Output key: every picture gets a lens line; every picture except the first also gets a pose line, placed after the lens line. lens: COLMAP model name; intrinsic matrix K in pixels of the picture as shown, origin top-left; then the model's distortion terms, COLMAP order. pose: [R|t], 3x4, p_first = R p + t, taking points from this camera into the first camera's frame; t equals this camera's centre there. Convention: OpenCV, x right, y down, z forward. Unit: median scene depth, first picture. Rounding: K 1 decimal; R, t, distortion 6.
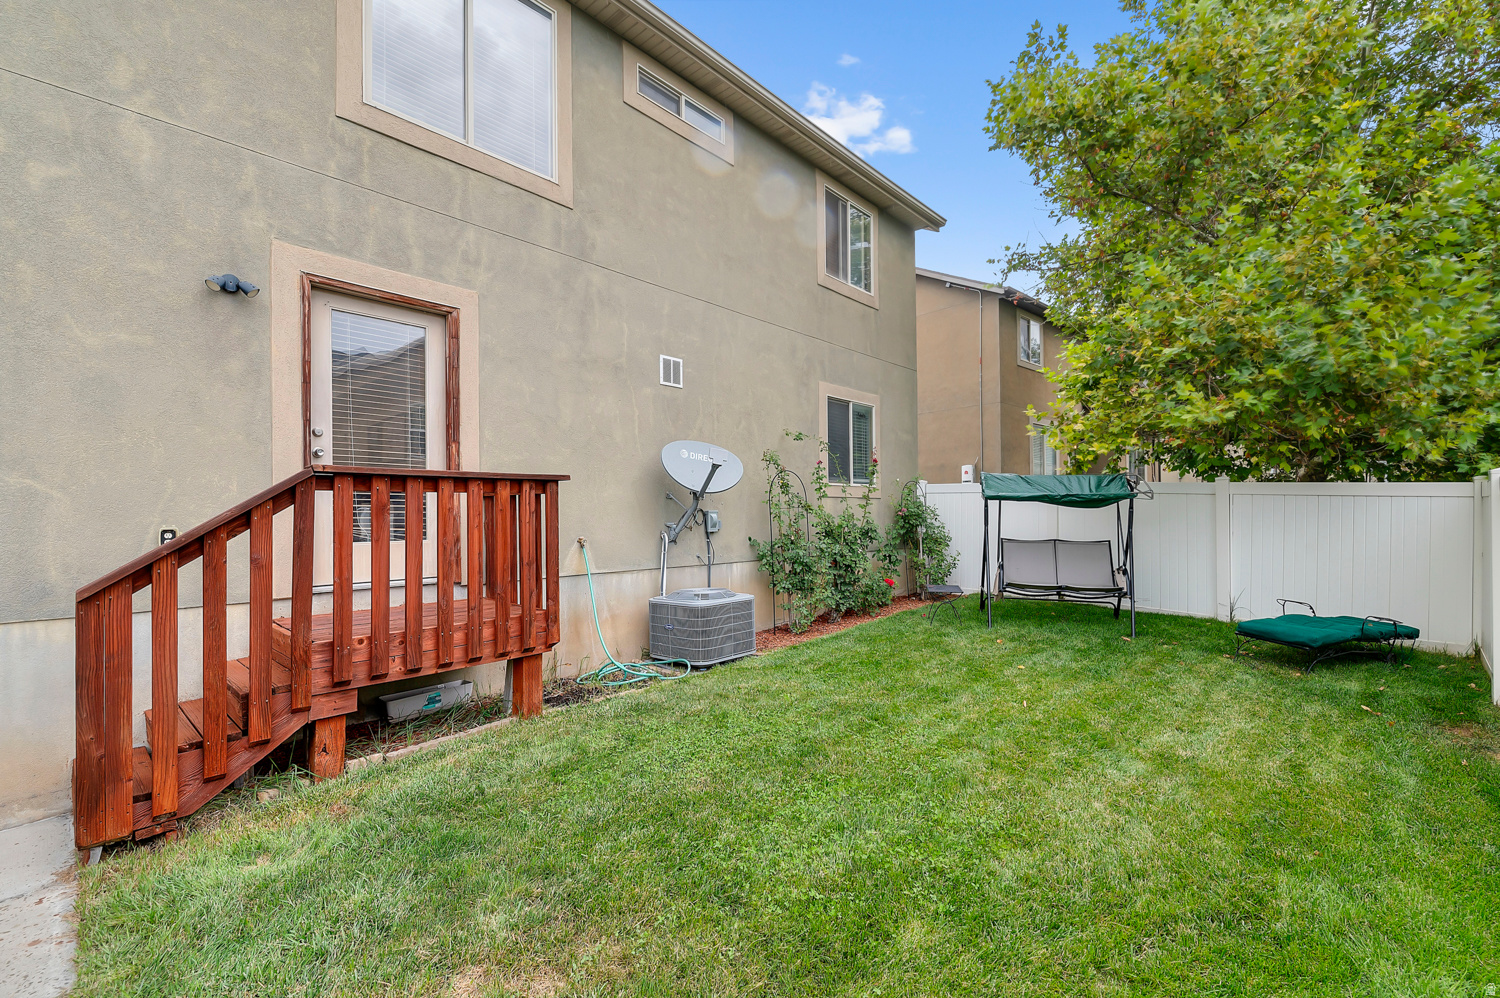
lens RADIAL K [[656.0, 0, 753.2], [0, 656.0, 504.6], [0, 0, 1]] dist [-0.002382, -0.000650]
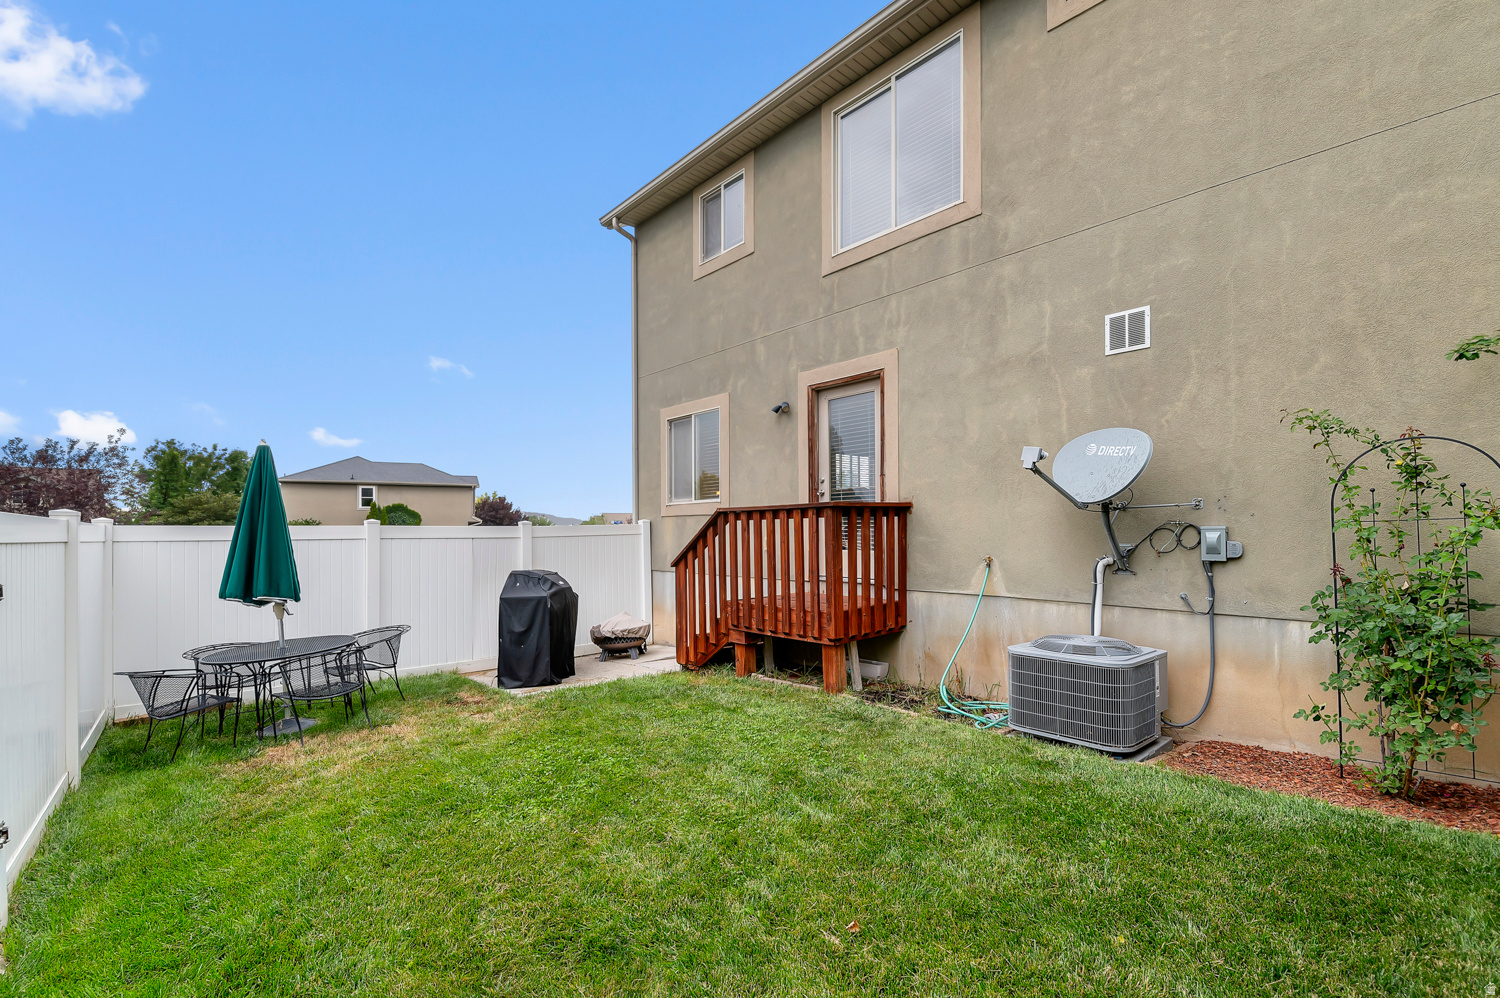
lens RADIAL K [[656.0, 0, 794.3], [0, 656.0, 531.6], [0, 0, 1]] dist [-0.002382, -0.000650]
pose [[-0.094143, 0.004638, -0.995548, 0.700663], [0.016704, 0.999856, 0.003078, 0.006387], [0.995419, -0.016340, -0.094207, 0.802721]]
